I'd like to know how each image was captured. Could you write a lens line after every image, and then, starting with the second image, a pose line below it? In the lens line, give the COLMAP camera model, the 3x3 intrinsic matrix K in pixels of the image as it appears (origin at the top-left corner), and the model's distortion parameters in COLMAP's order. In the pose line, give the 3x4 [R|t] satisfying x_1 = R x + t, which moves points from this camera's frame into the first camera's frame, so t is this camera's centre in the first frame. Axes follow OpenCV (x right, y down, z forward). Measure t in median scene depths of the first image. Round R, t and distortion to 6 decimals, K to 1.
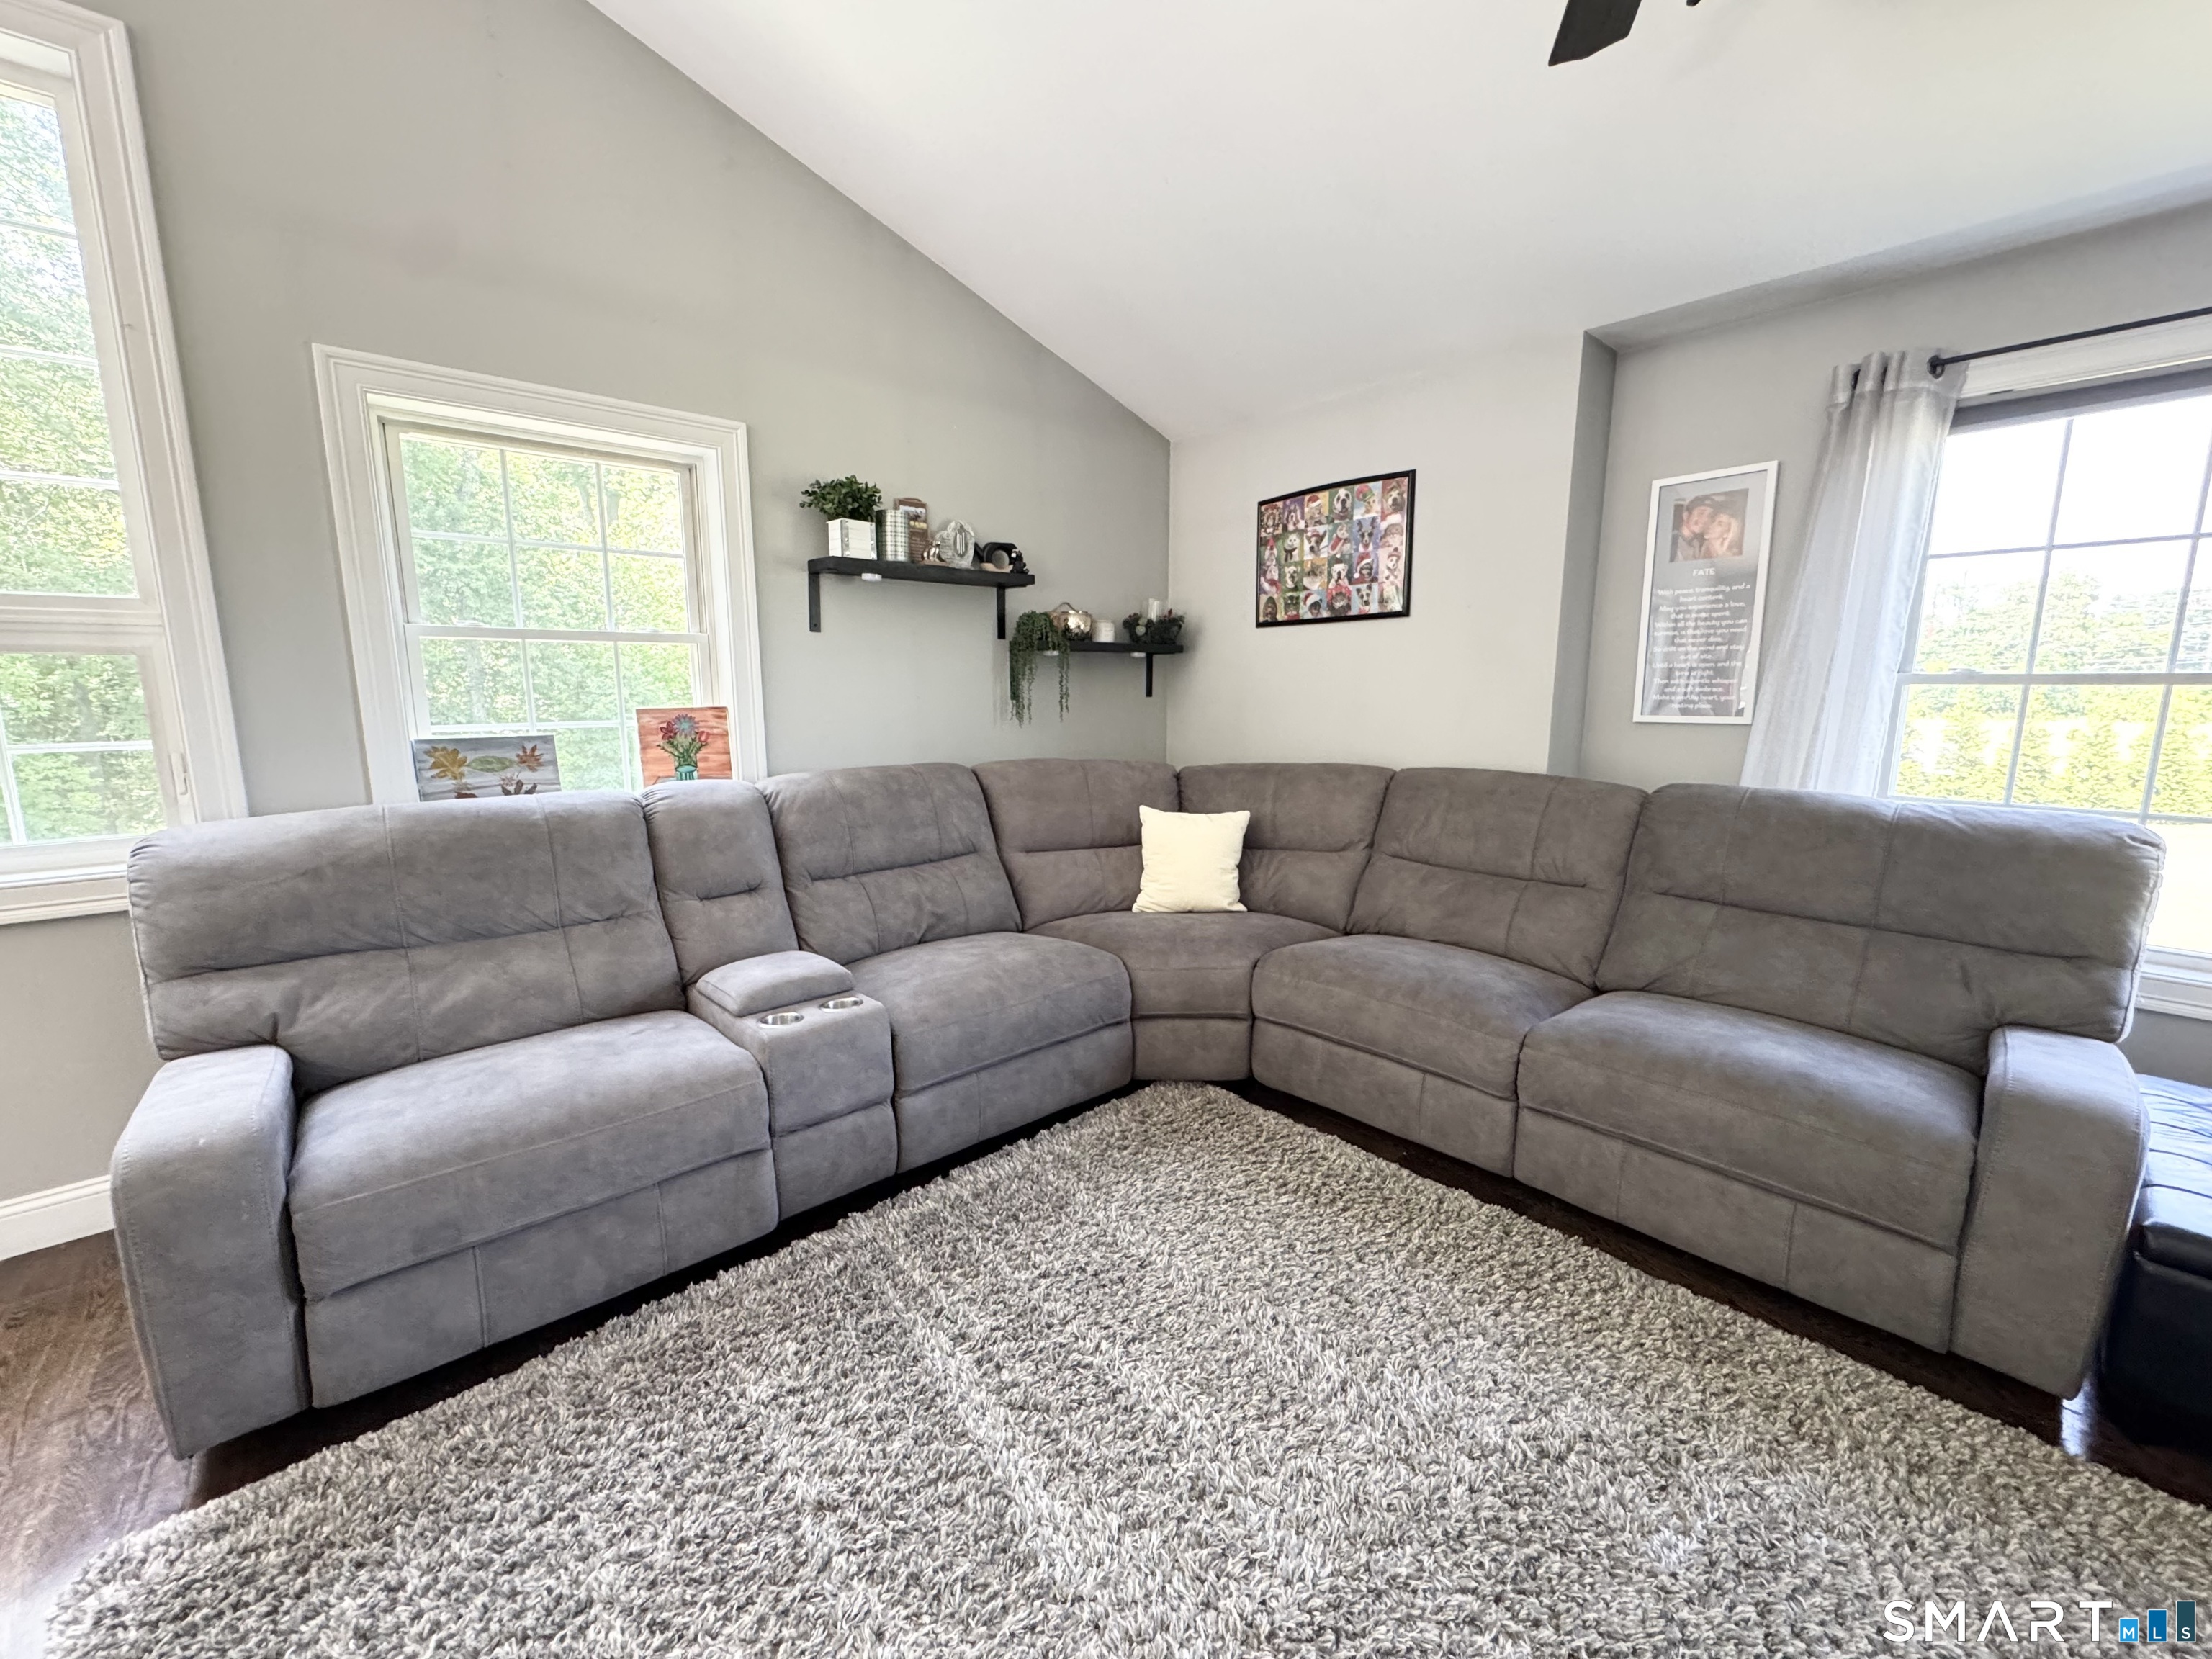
lens RADIAL K [[885.2, 0, 1101.3], [0, 885.2, 825.0], [0, 0, 1]] dist [-0.001769, 0.000399]
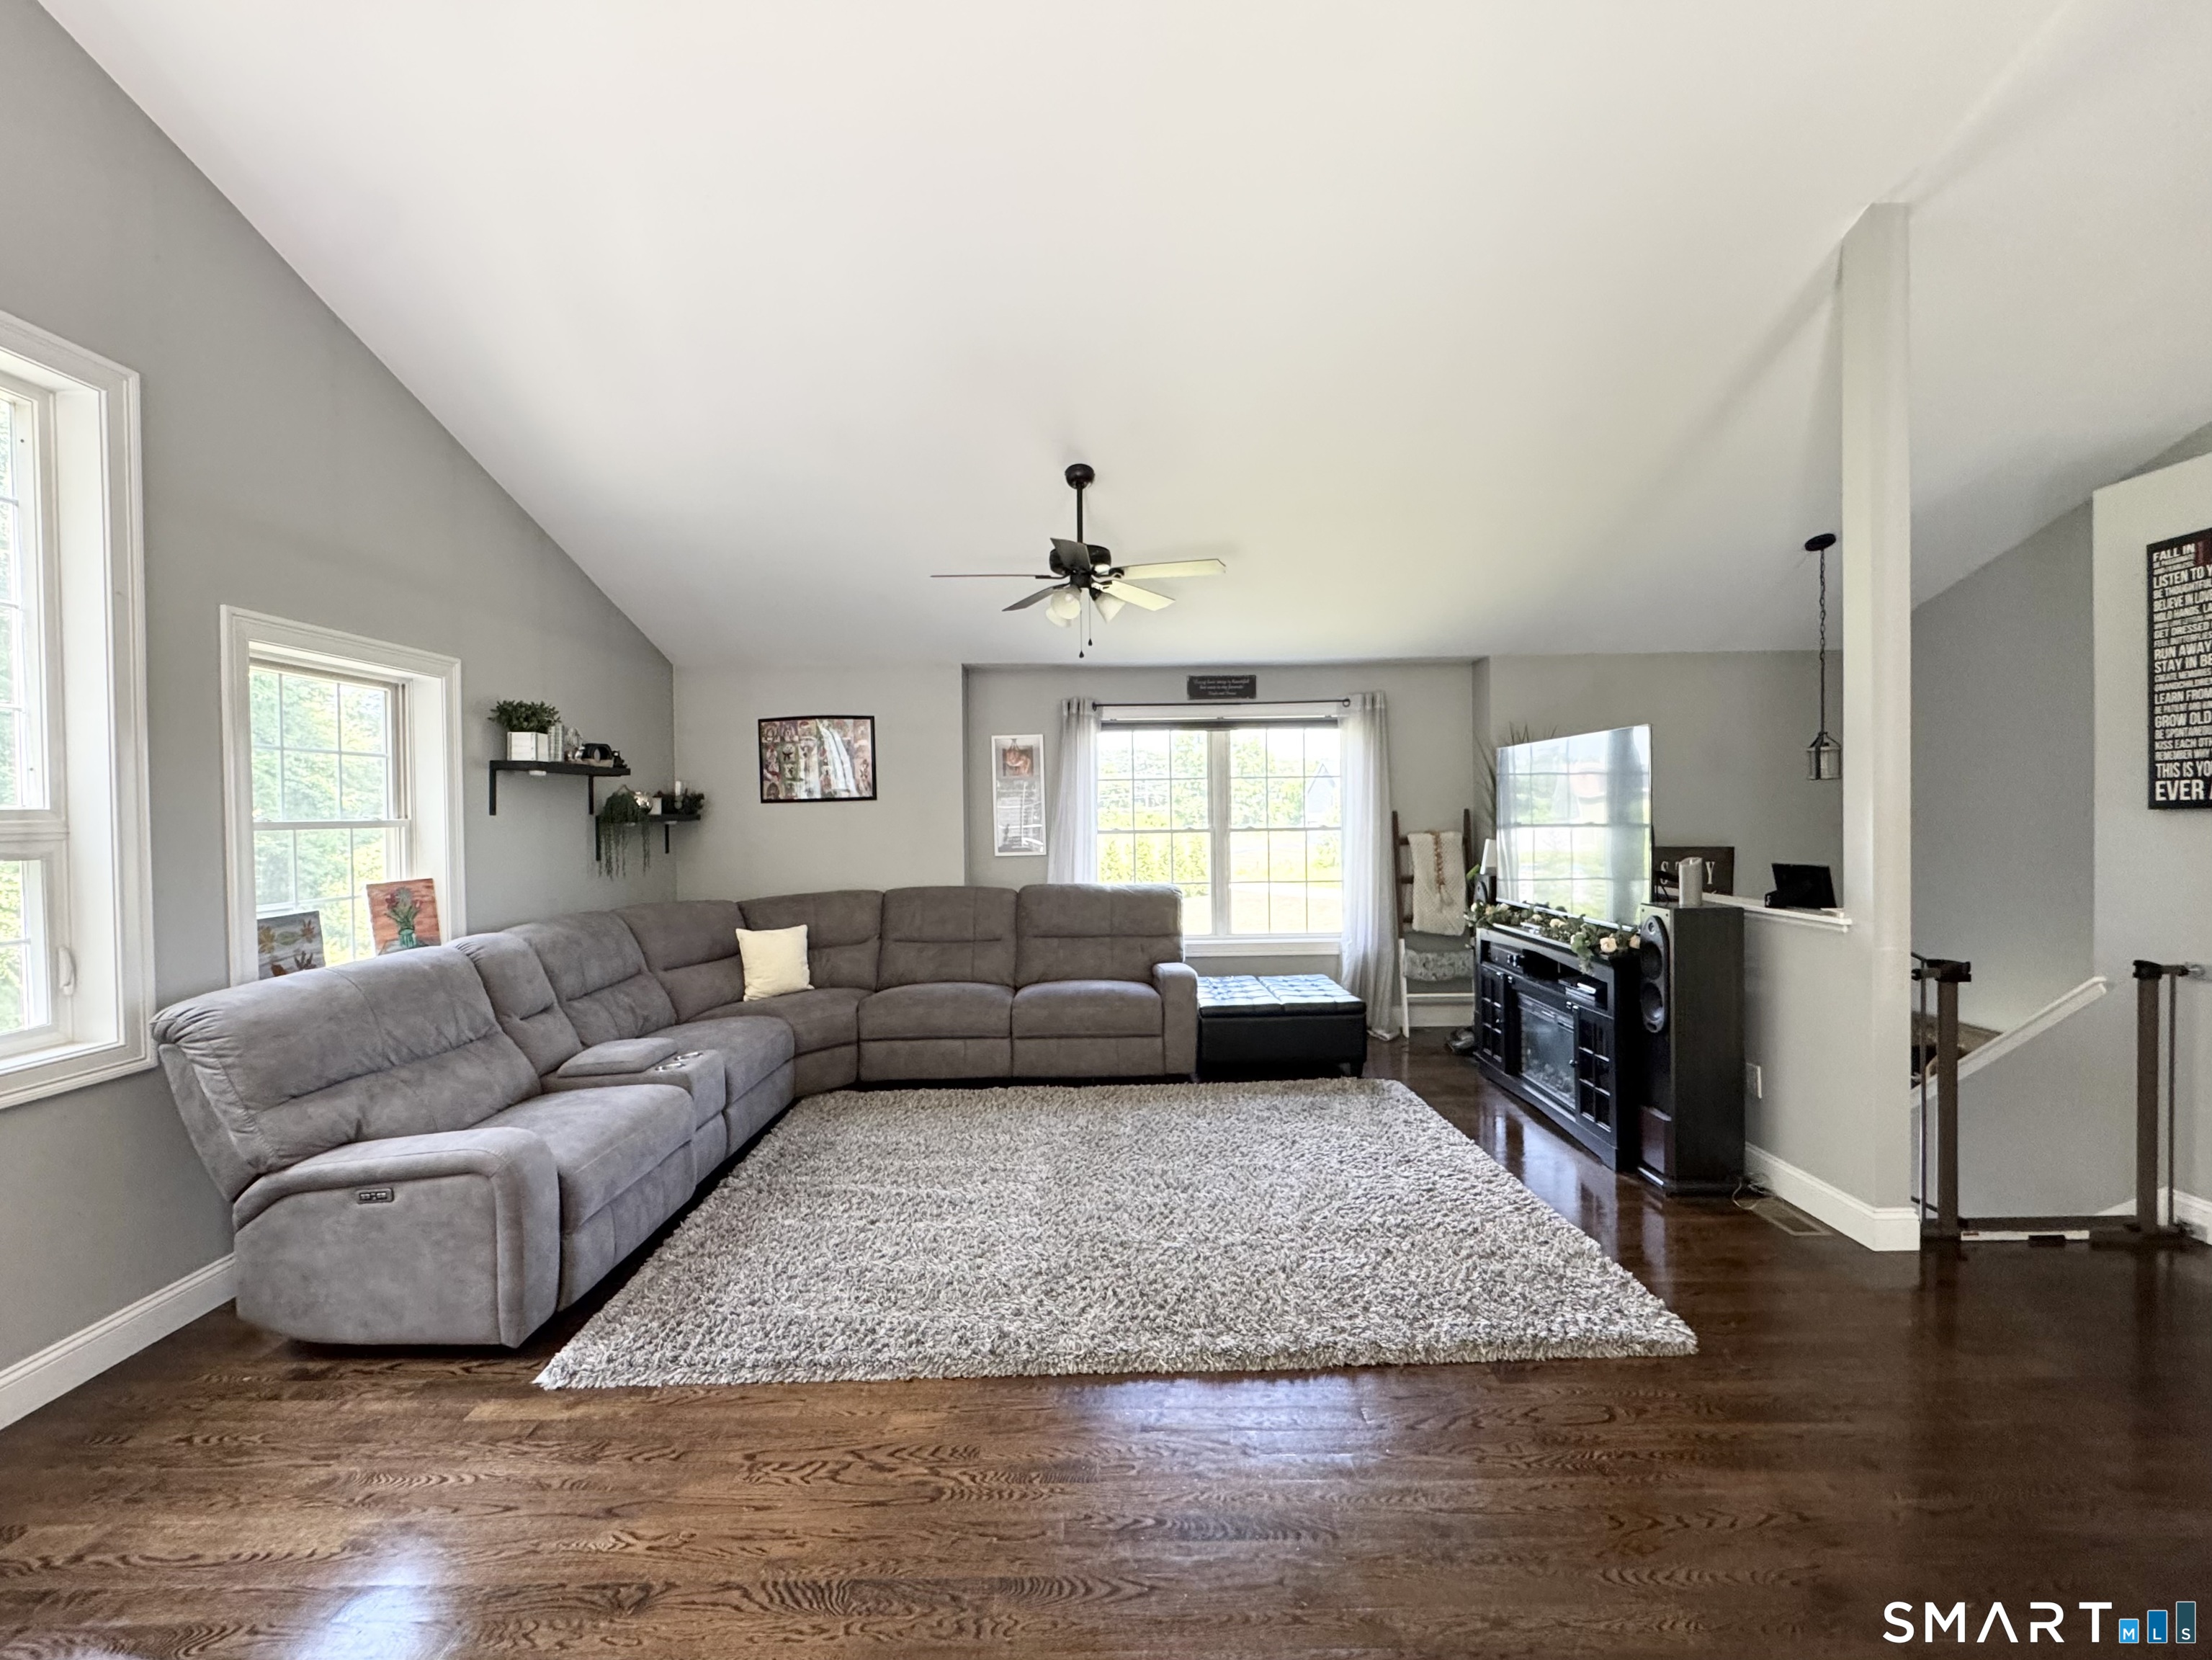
lens RADIAL K [[885.3, 0, 1108.5], [0, 885.3, 827.1], [0, 0, 1]] dist [-0.001769, 0.000399]
pose [[0.665797, -0.021864, 0.745813, -0.732781], [0.135561, 0.986479, -0.092098, 0.034664], [-0.733715, 0.162422, 0.659758, -0.501826]]
